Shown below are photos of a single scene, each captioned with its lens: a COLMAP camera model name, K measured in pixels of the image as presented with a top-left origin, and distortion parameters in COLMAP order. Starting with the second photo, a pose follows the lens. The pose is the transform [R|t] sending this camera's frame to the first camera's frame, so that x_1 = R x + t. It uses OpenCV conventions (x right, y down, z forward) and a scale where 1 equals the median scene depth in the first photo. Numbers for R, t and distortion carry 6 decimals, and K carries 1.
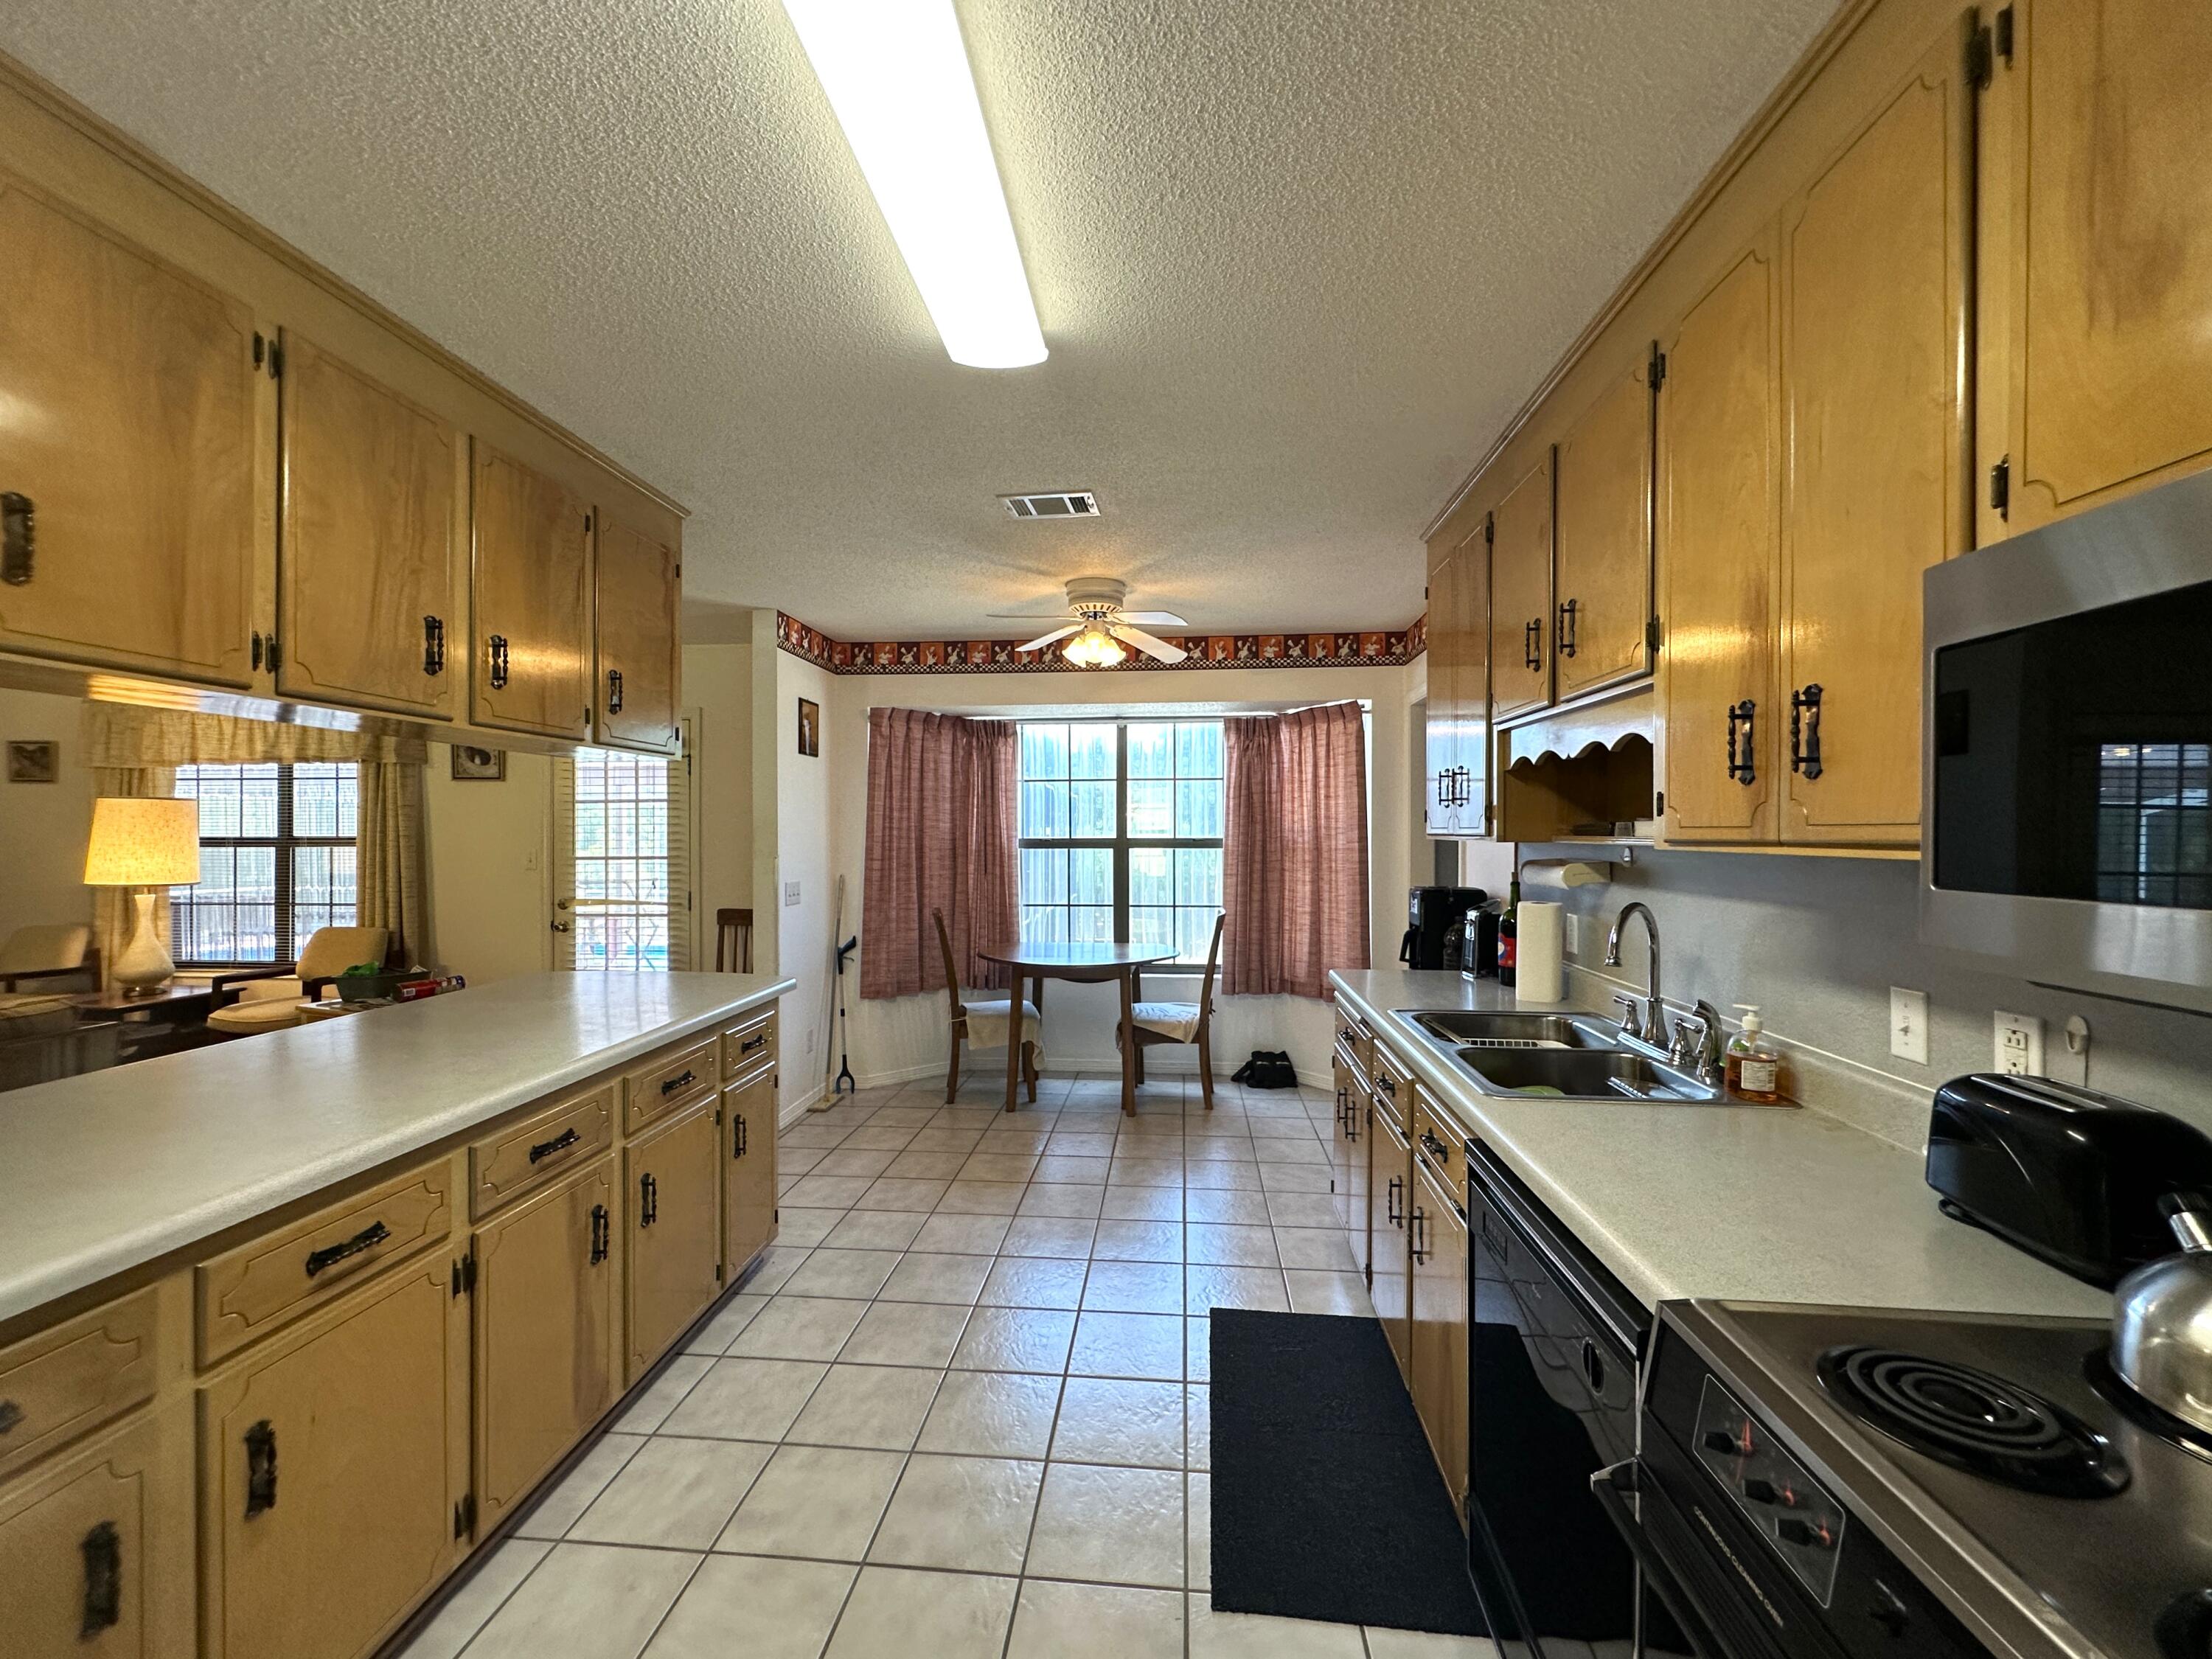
lens RADIAL K [[893.3, 0, 1120.9], [0, 893.3, 832.7], [0, 0, 1]] dist [-0.003707, -0.000217]
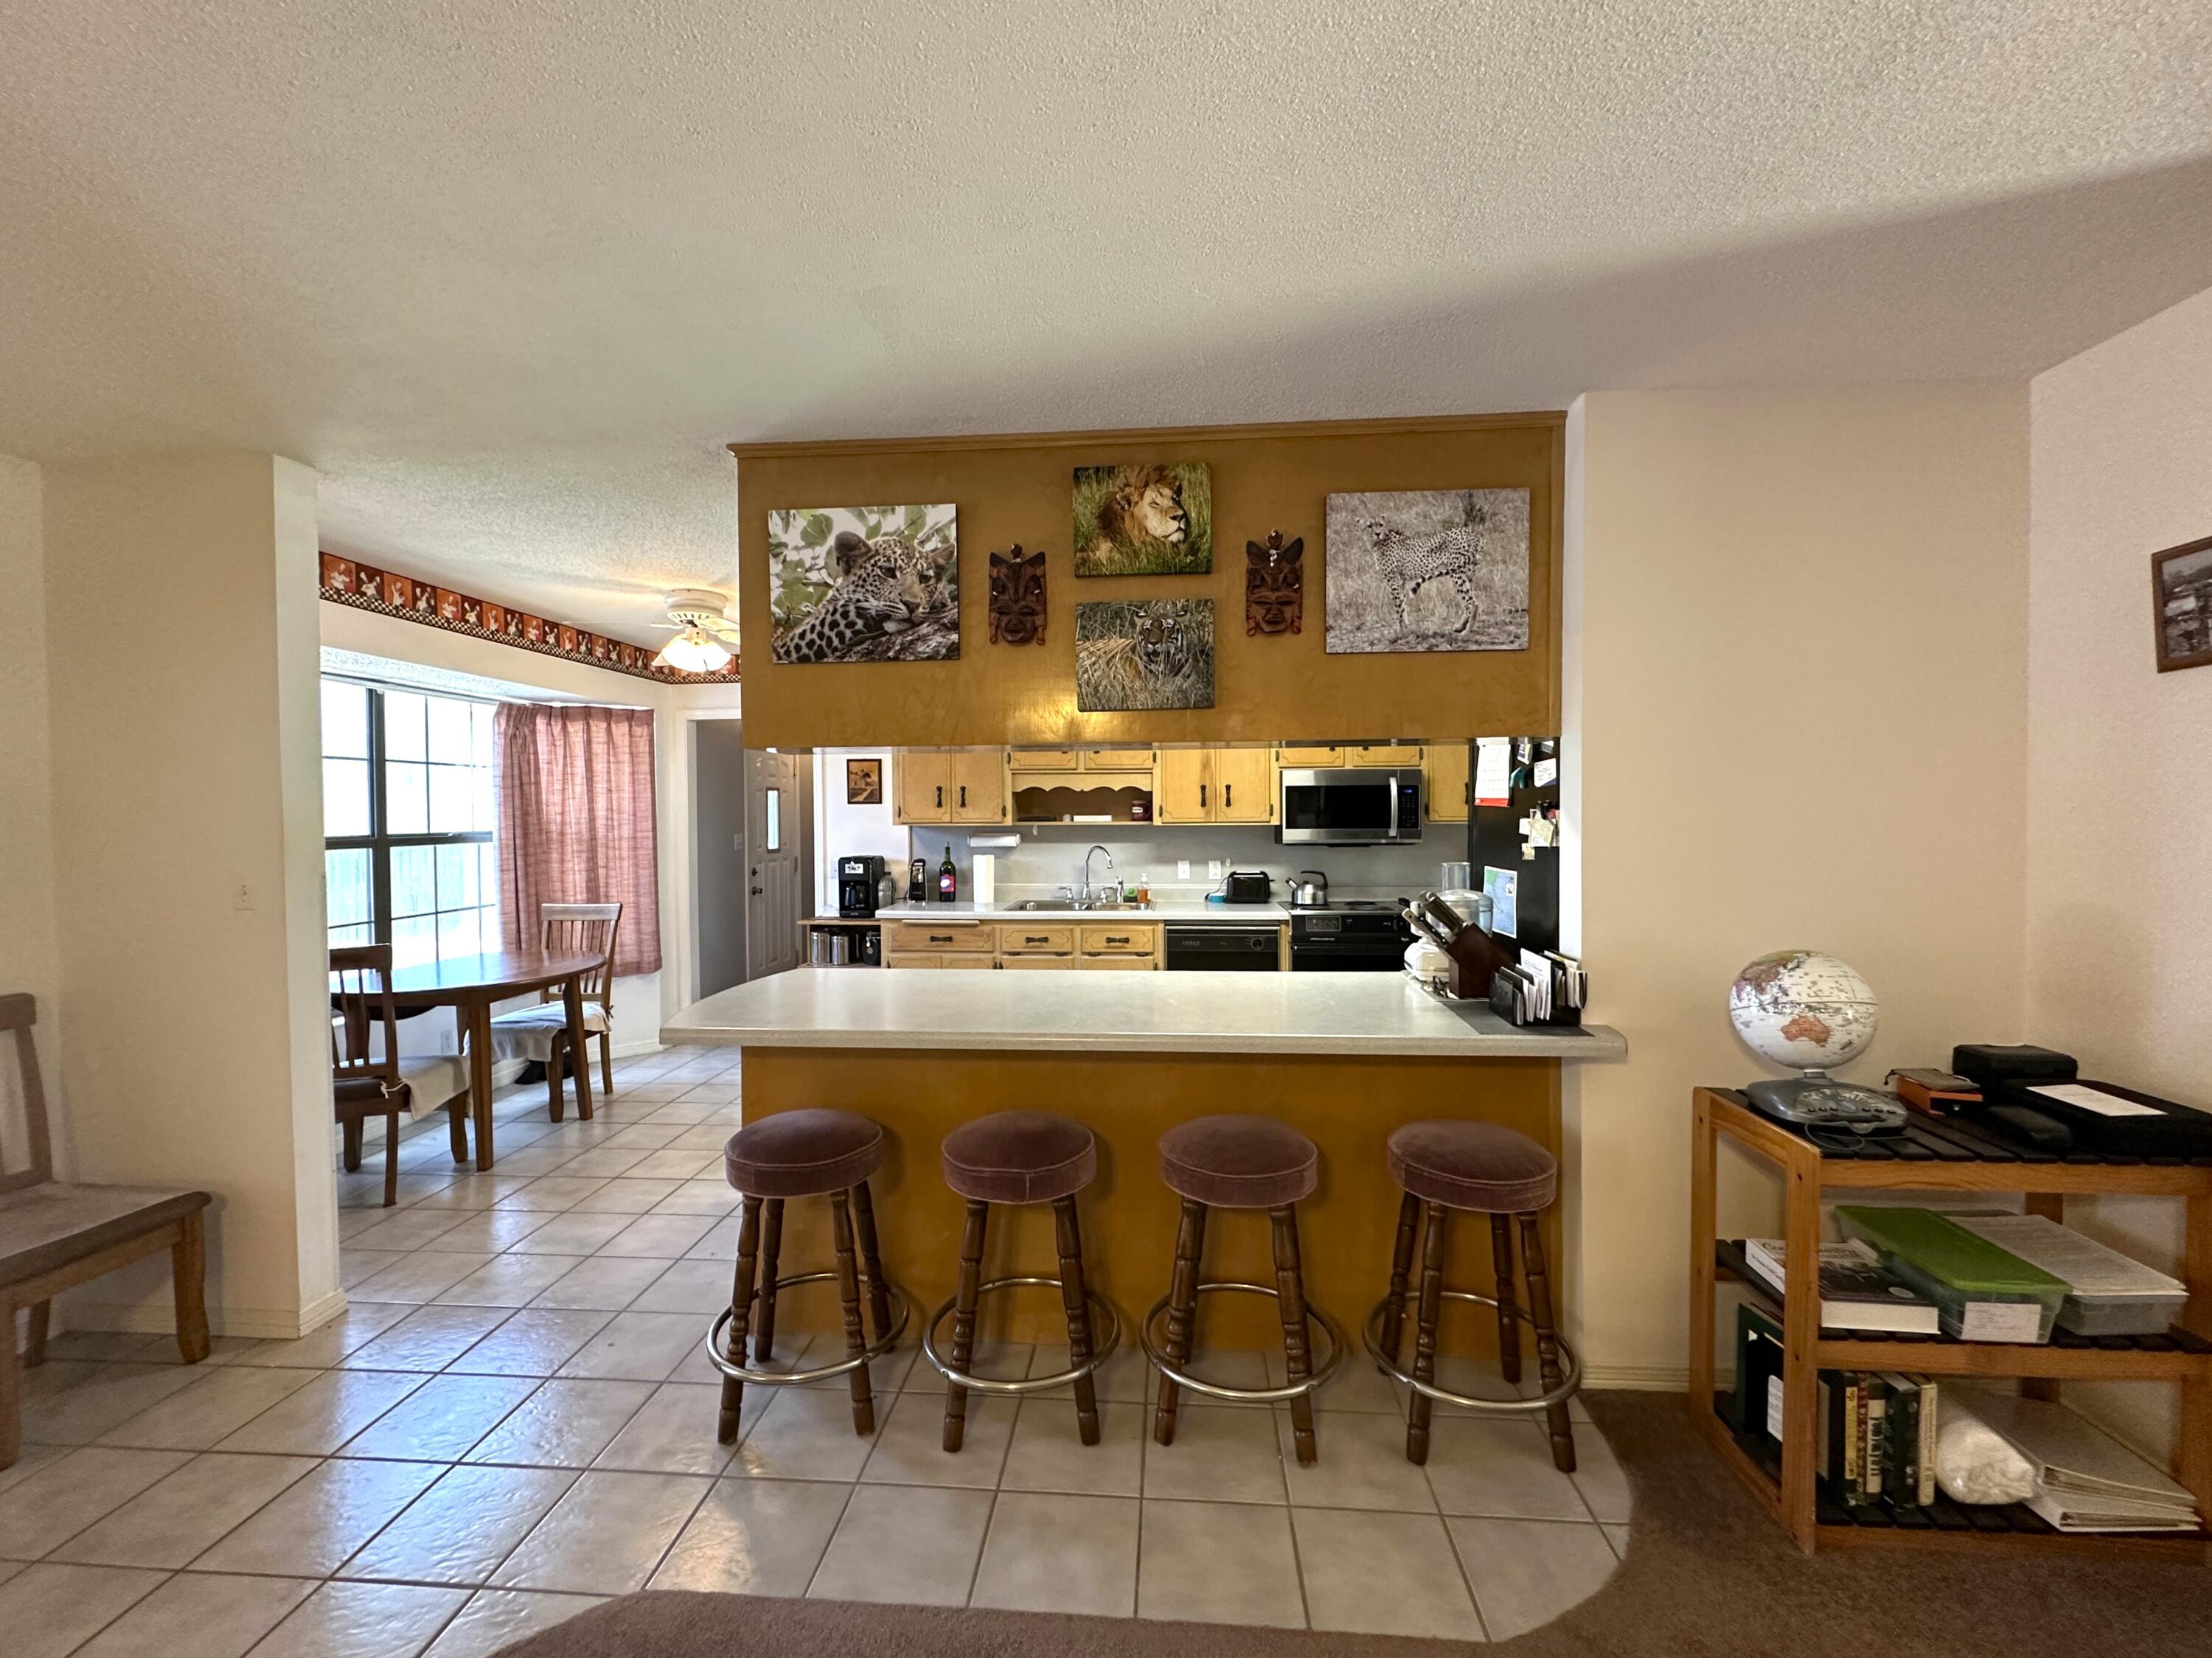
lens RADIAL K [[893.2, 0, 1103.9], [0, 893.2, 824.7], [0, 0, 1]] dist [-0.003707, -0.000217]
pose [[0.010753, -0.029002, 0.999522, -0.885789], [0.004870, 0.999569, 0.028951, -0.026516], [-0.999930, 0.004557, 0.010890, 0.395352]]
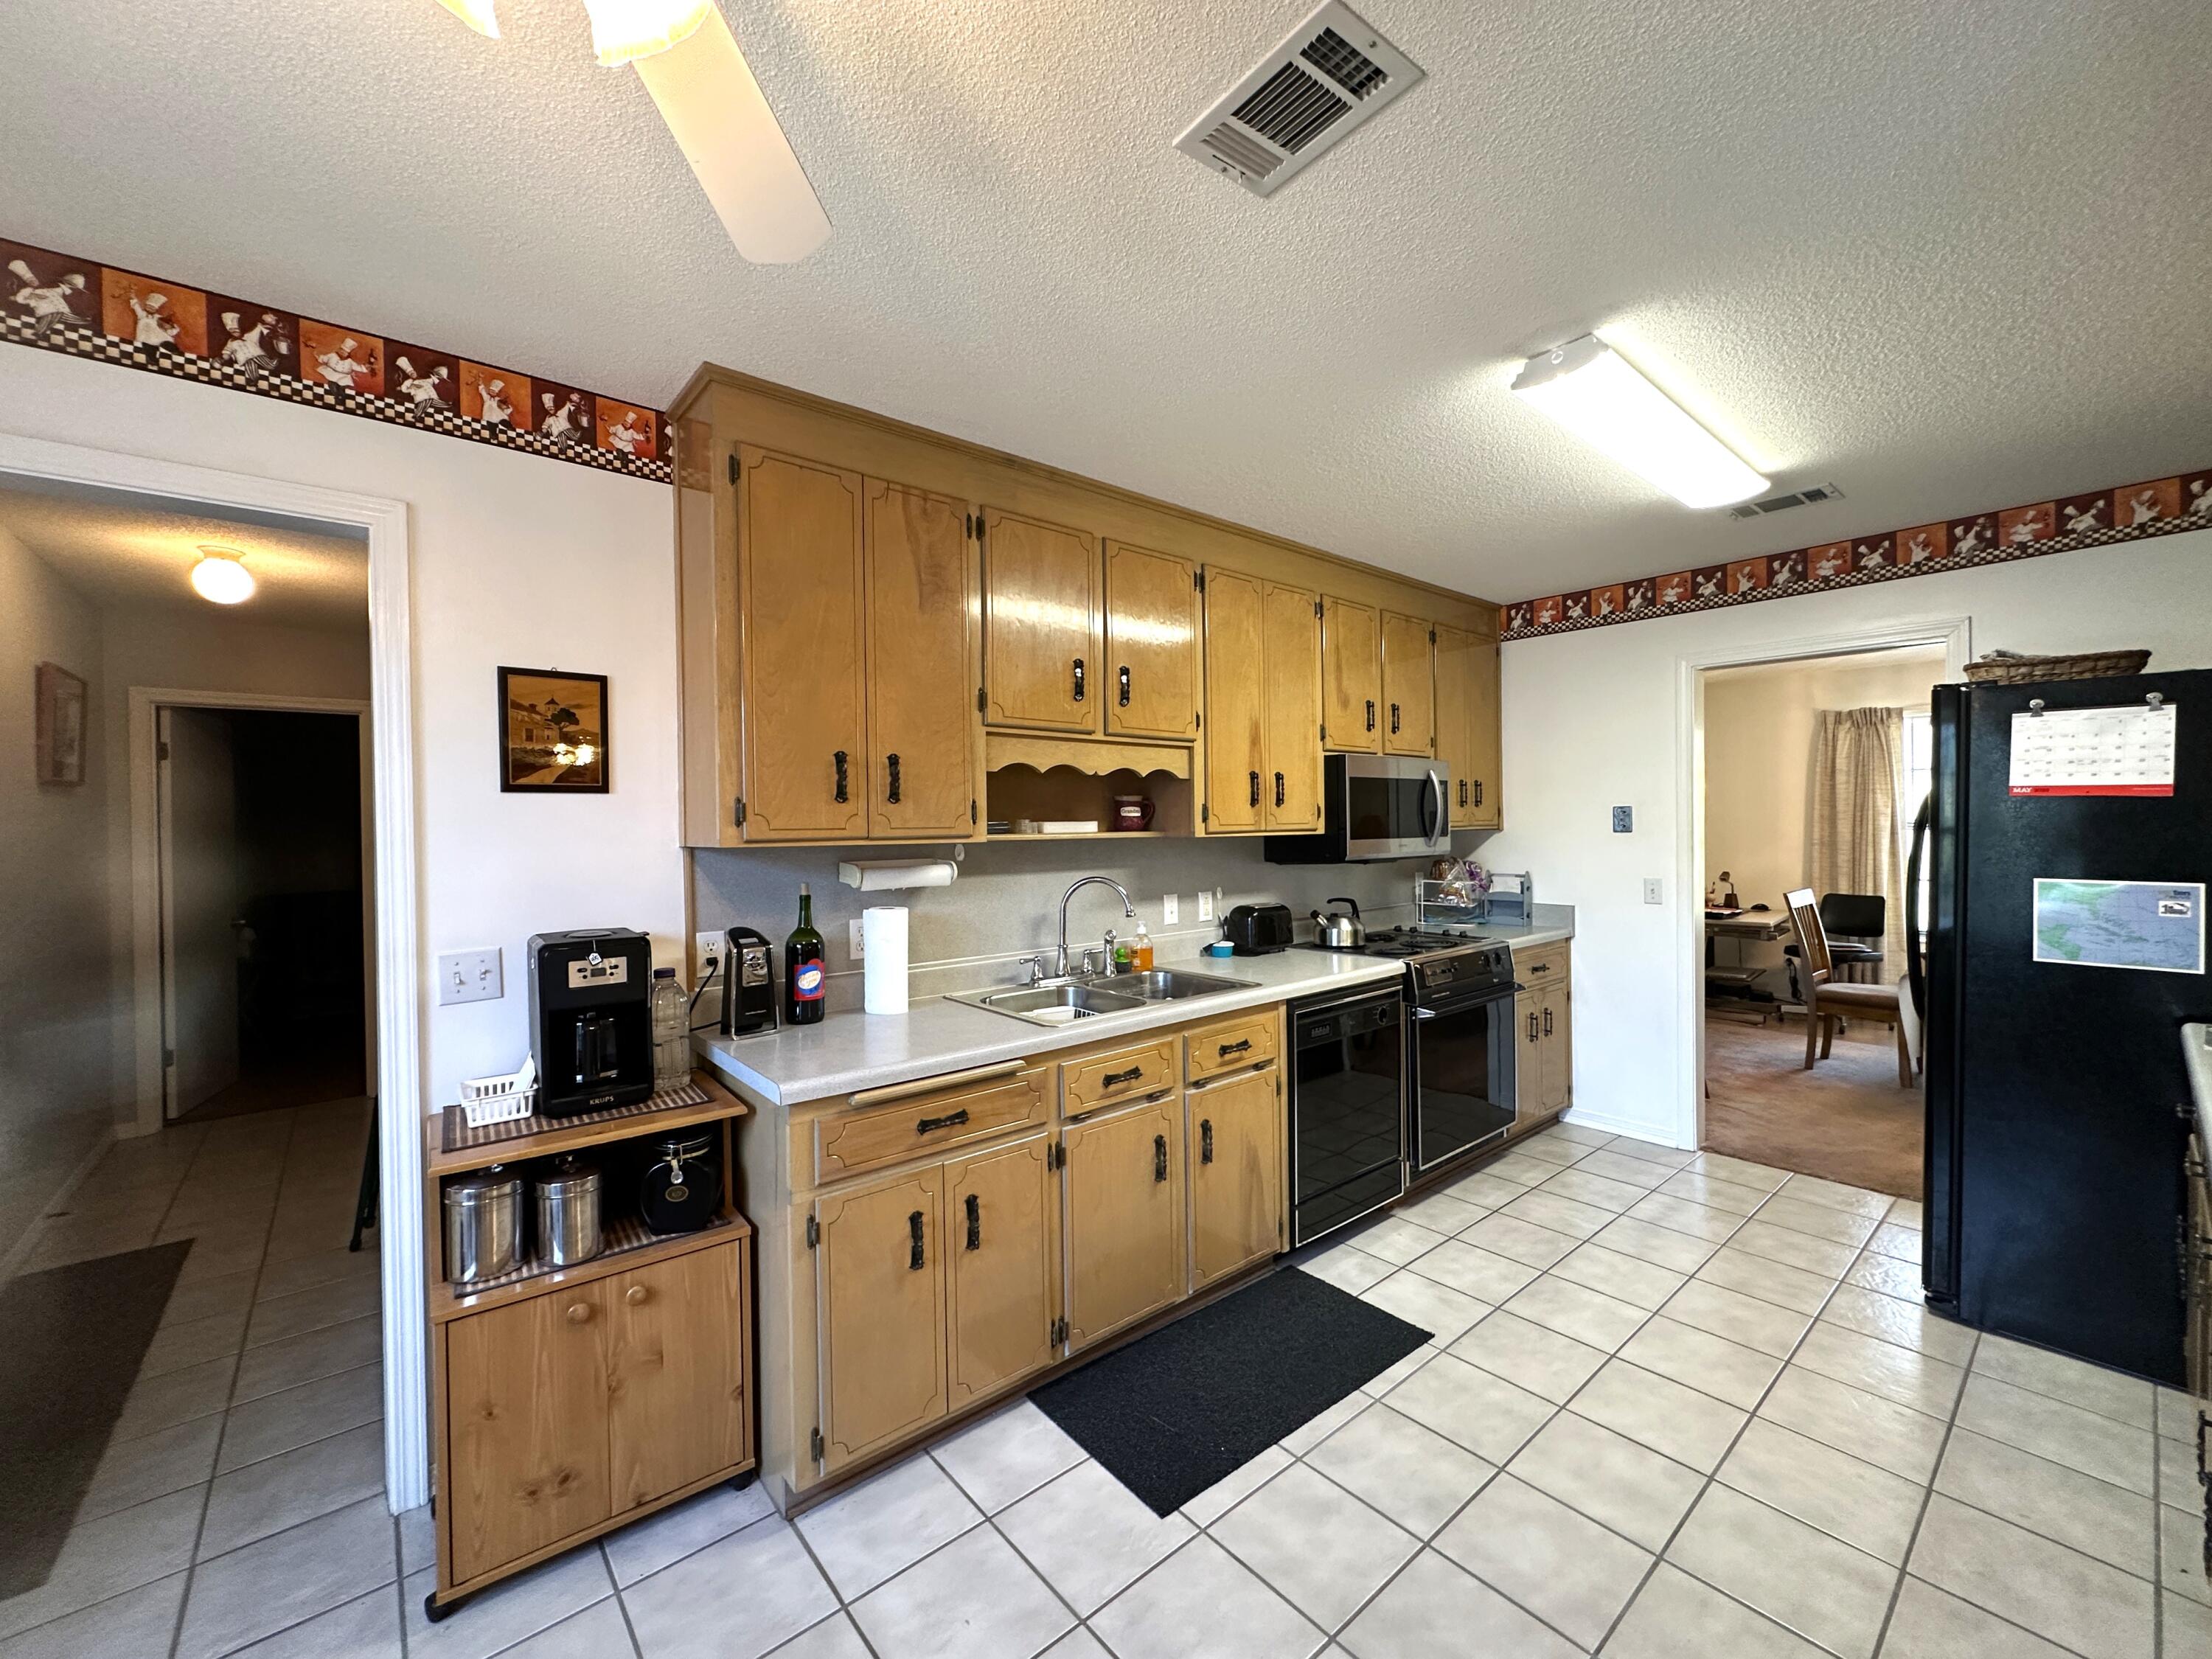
lens RADIAL K [[893.3, 0, 1094.8], [0, 893.3, 816.0], [0, 0, 1]] dist [-0.003707, -0.000217]
pose [[-0.695540, -0.000339, 0.718488, -0.201344], [0.001246, 0.999998, 0.001679, -0.010182], [-0.718487, 0.002063, -0.695538, 0.844181]]
